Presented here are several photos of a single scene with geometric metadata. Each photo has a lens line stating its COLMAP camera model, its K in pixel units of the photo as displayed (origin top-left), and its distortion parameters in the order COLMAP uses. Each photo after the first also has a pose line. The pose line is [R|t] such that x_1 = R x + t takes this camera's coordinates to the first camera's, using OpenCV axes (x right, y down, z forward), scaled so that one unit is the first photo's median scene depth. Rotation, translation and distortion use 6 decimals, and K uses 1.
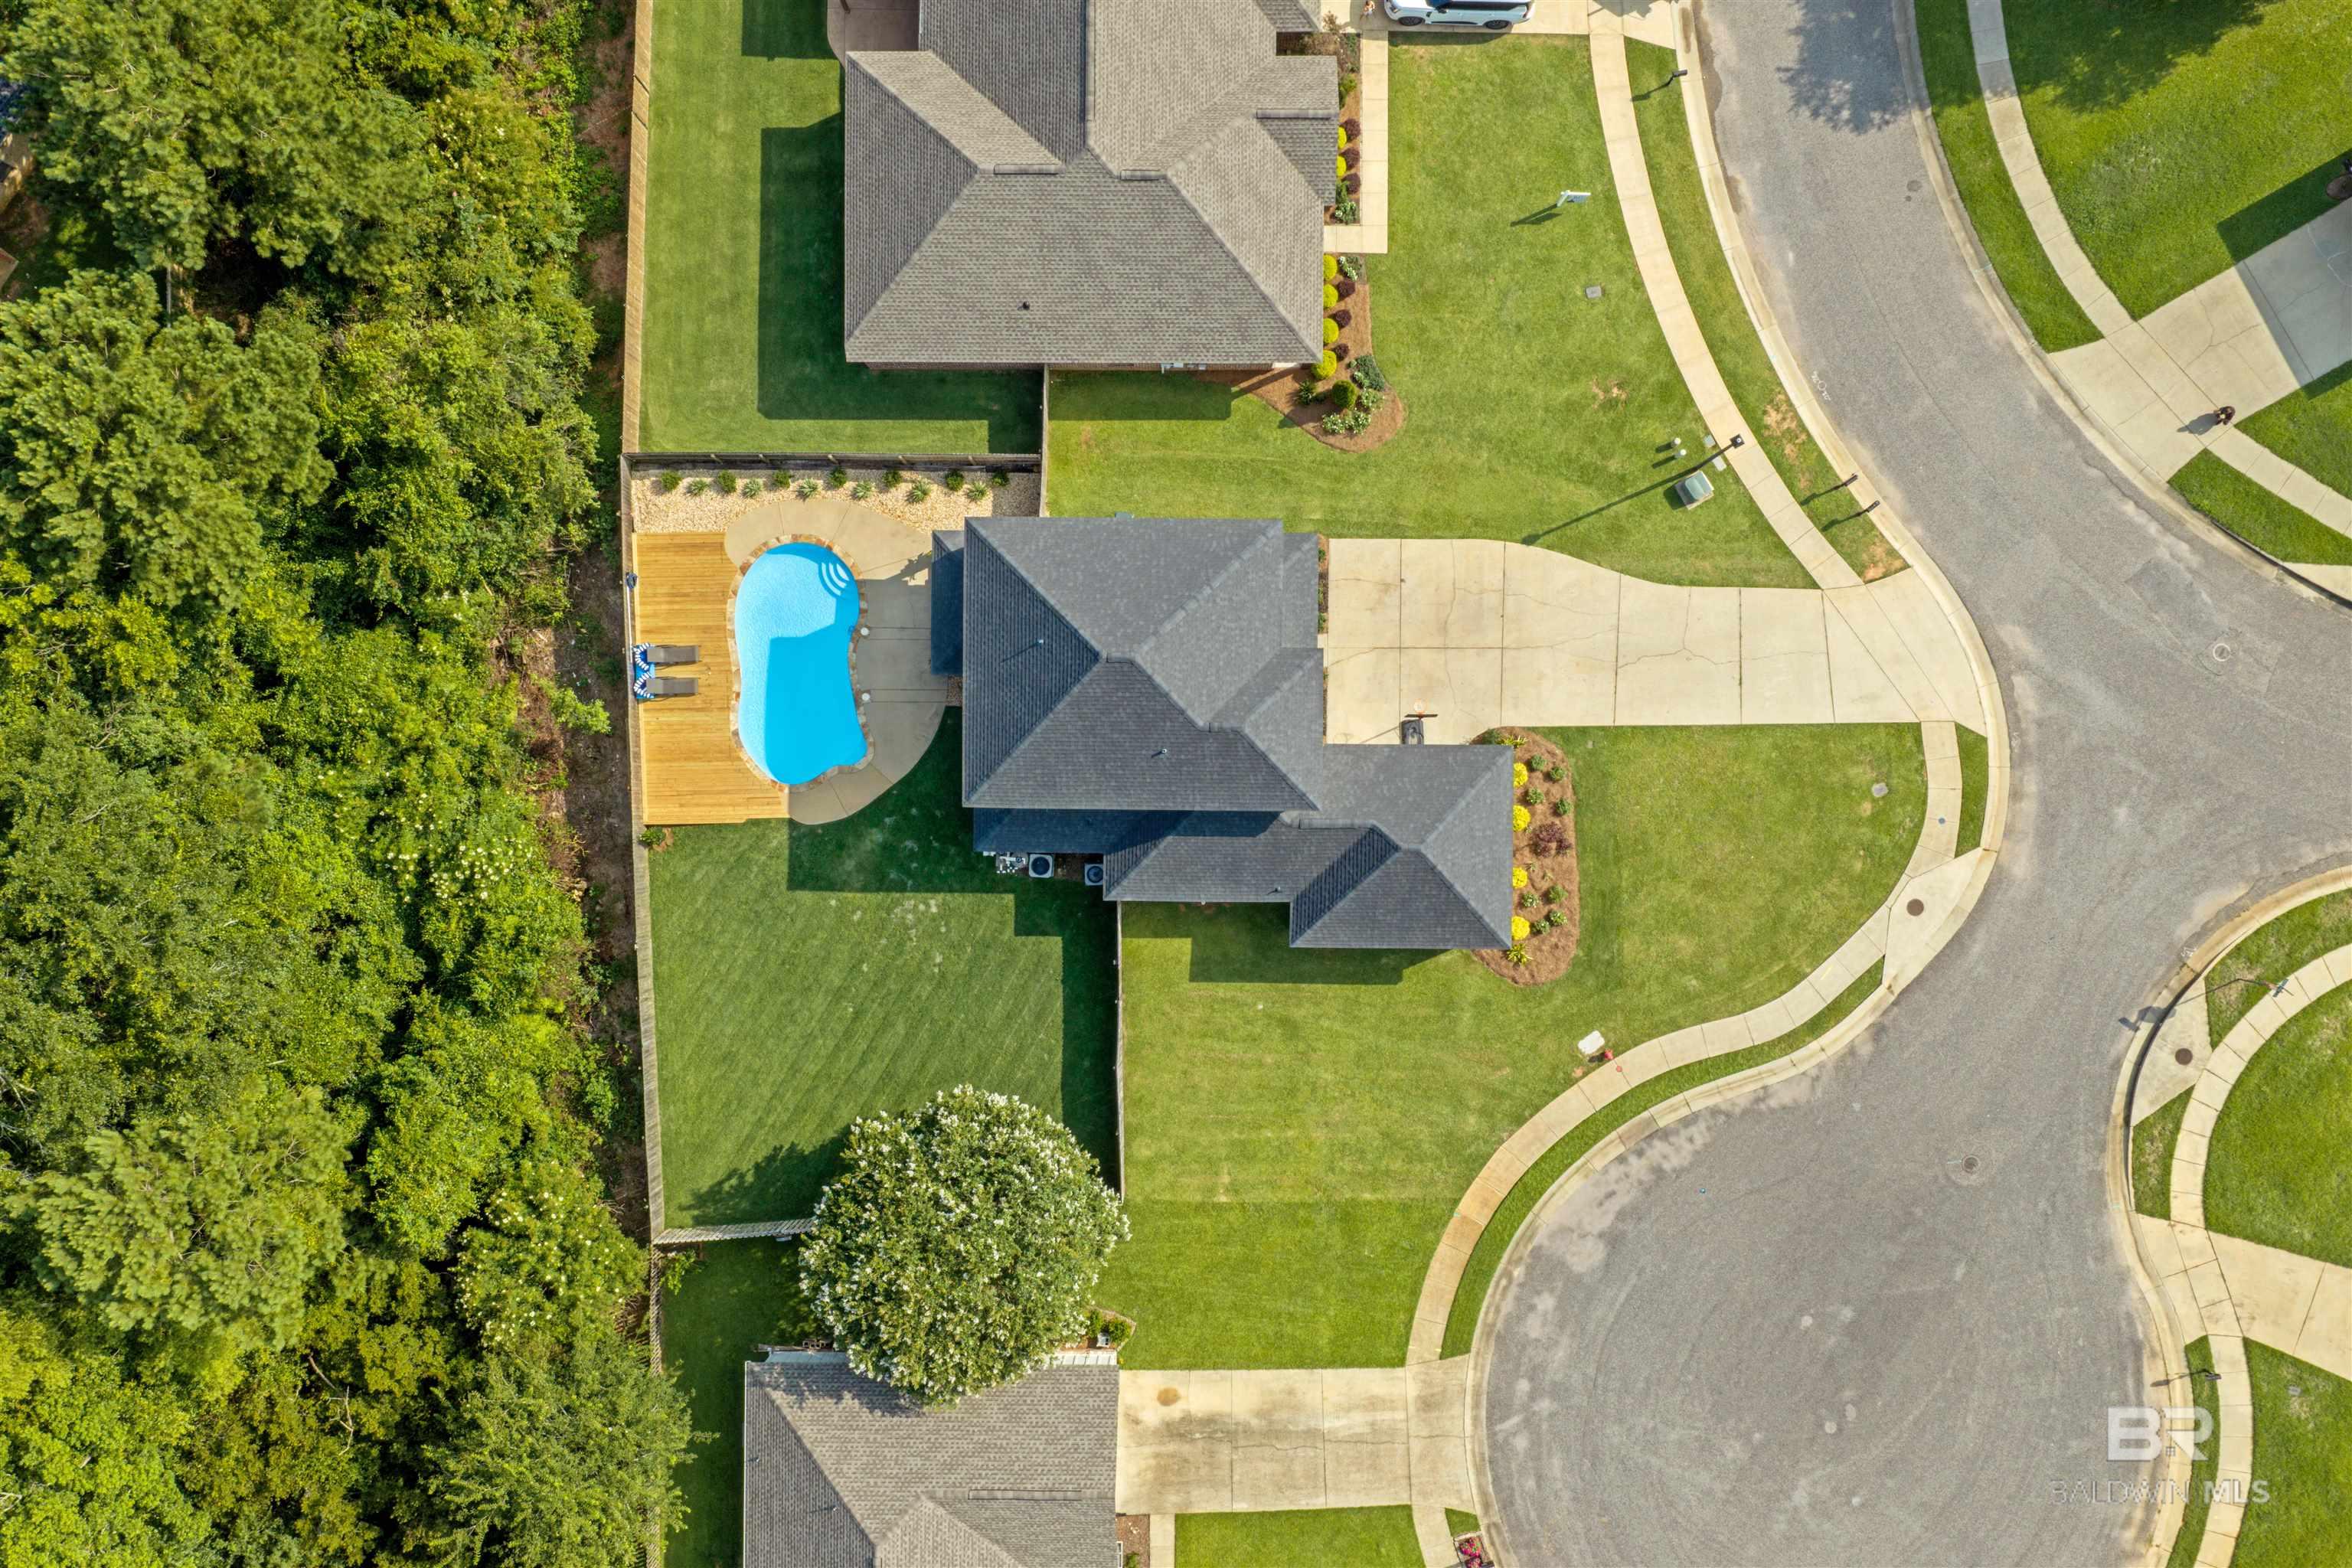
lens RADIAL K [[1936.5, 0, 1183.2], [0, 1936.5, 797.3], [0, 0, 1]] dist [0.004488, -0.001293]
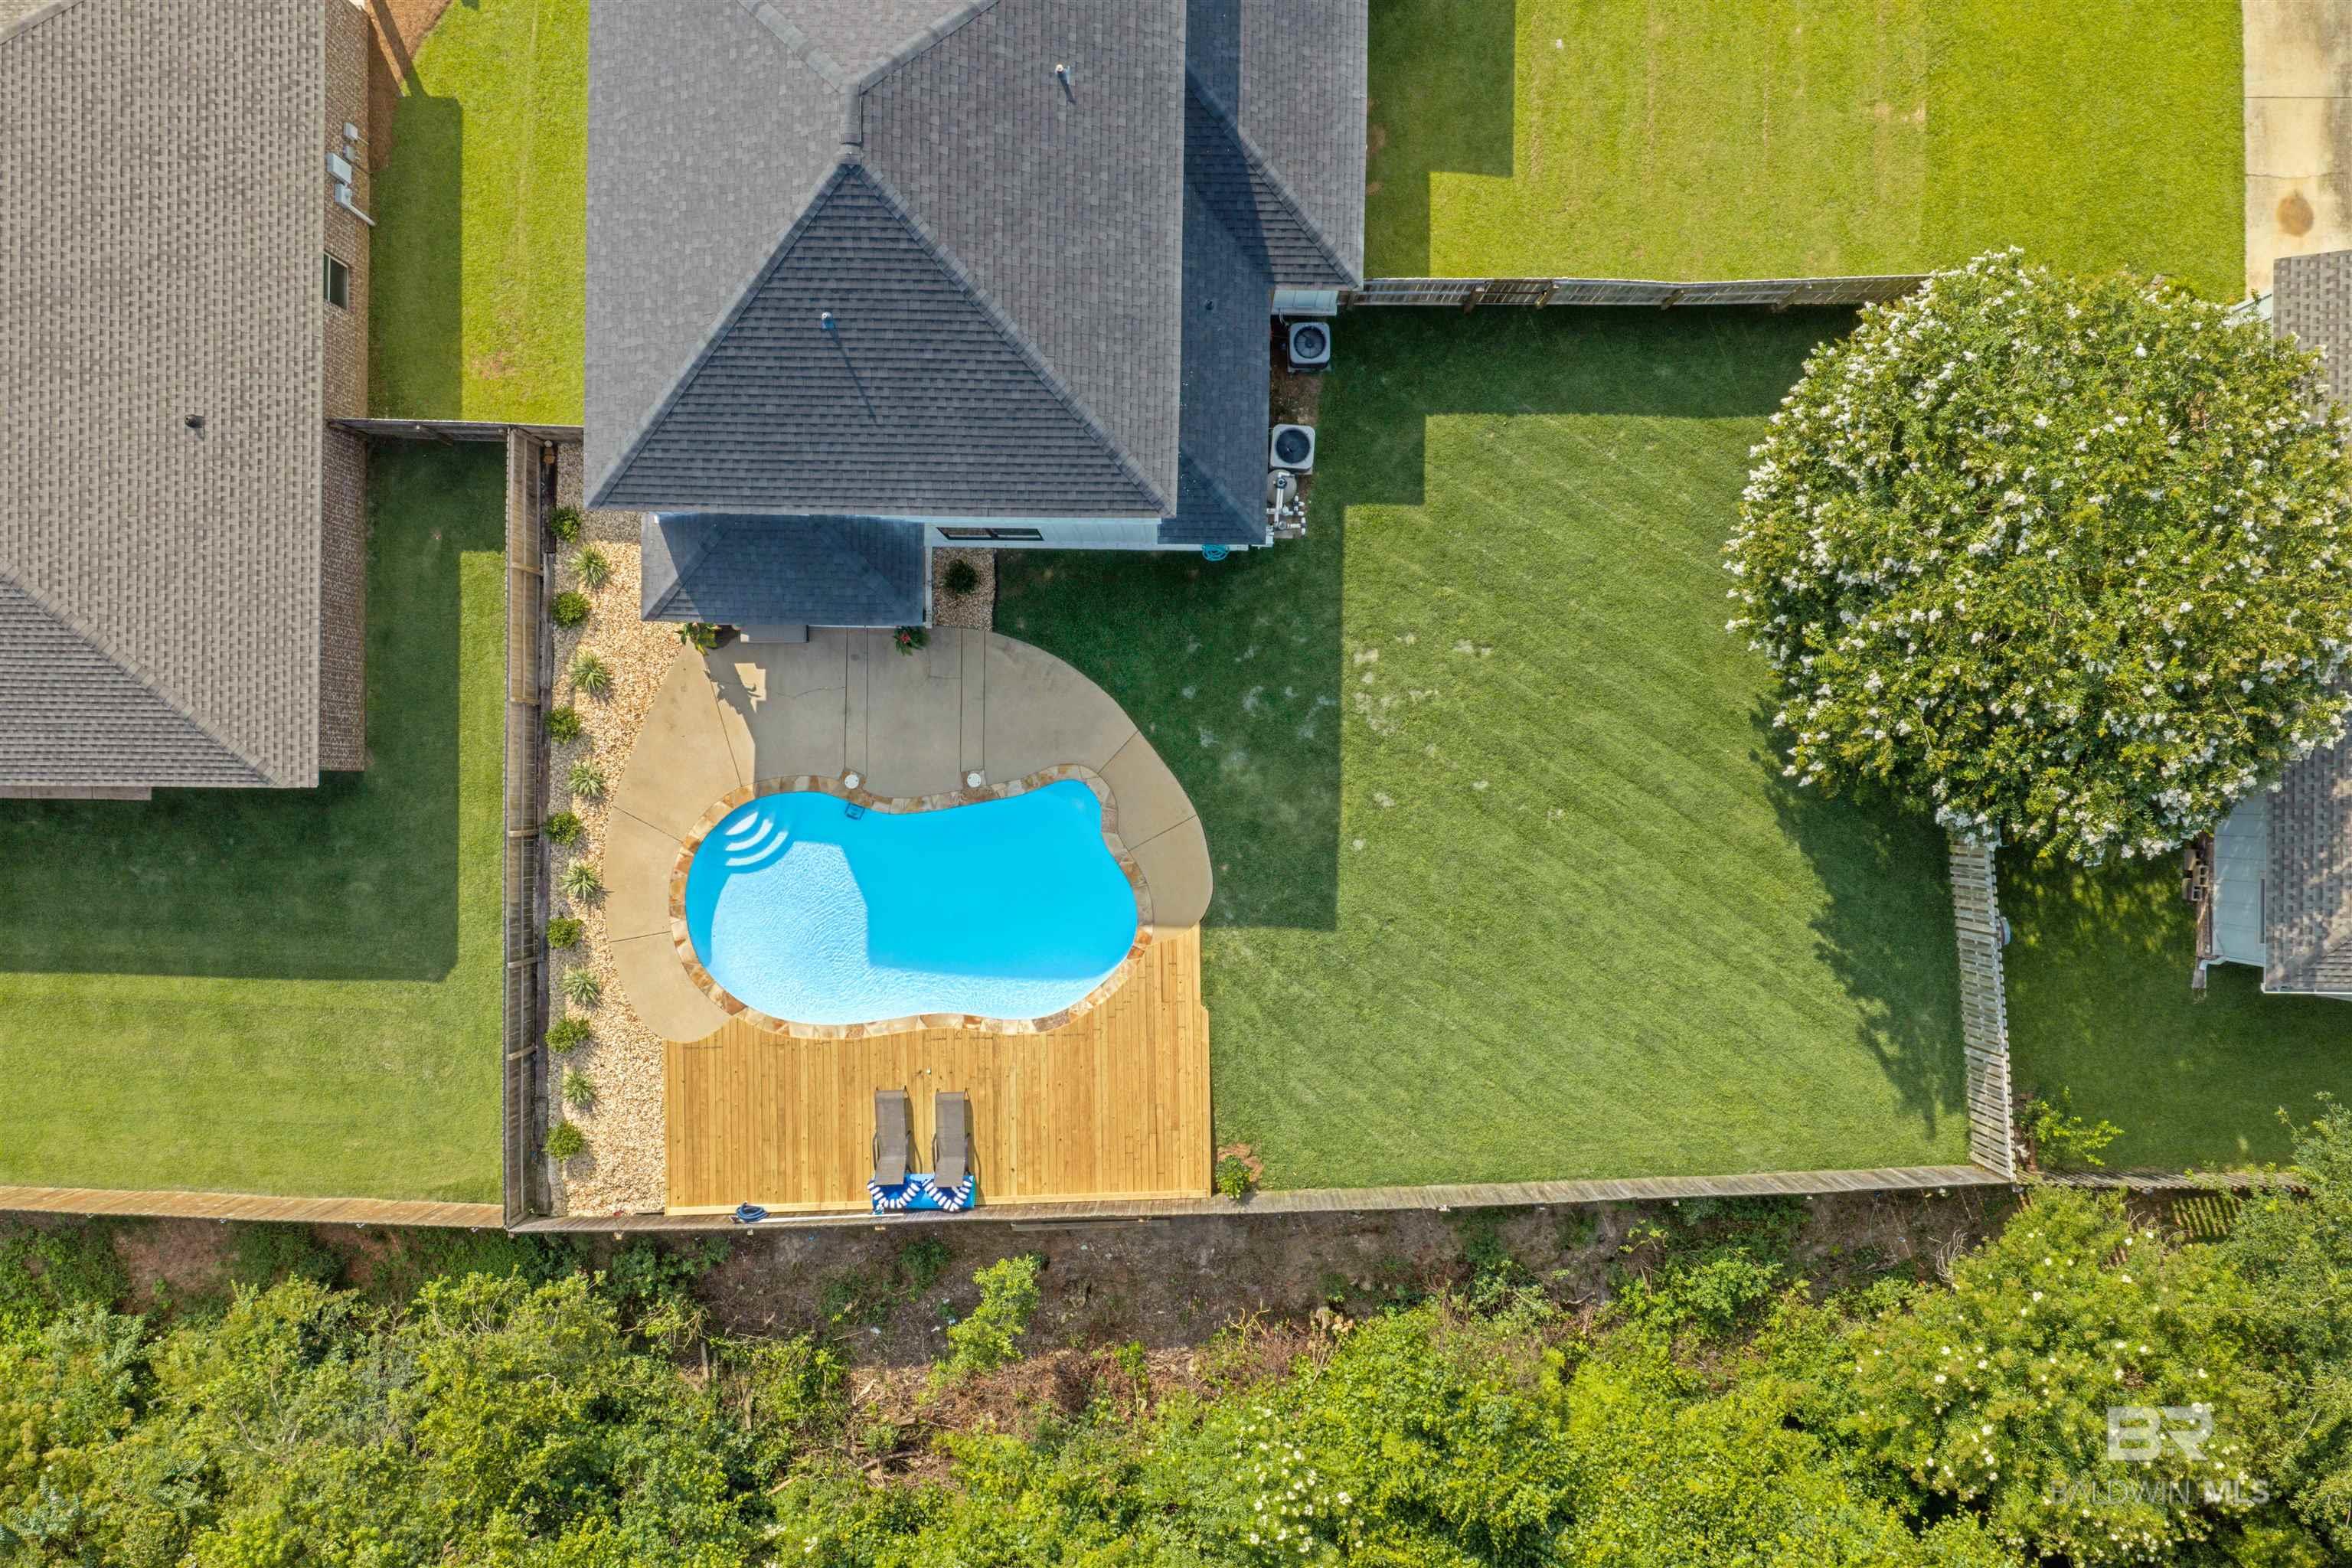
lens RADIAL K [[1936.5, 0, 1183.2], [0, 1936.5, 797.3], [0, 0, 1]] dist [0.004488, -0.001293]
pose [[0.004635, -0.999976, 0.005067, -0.171403], [0.999942, 0.004585, -0.009710, 0.011022], [0.009687, 0.005112, 0.999940, 0.467135]]
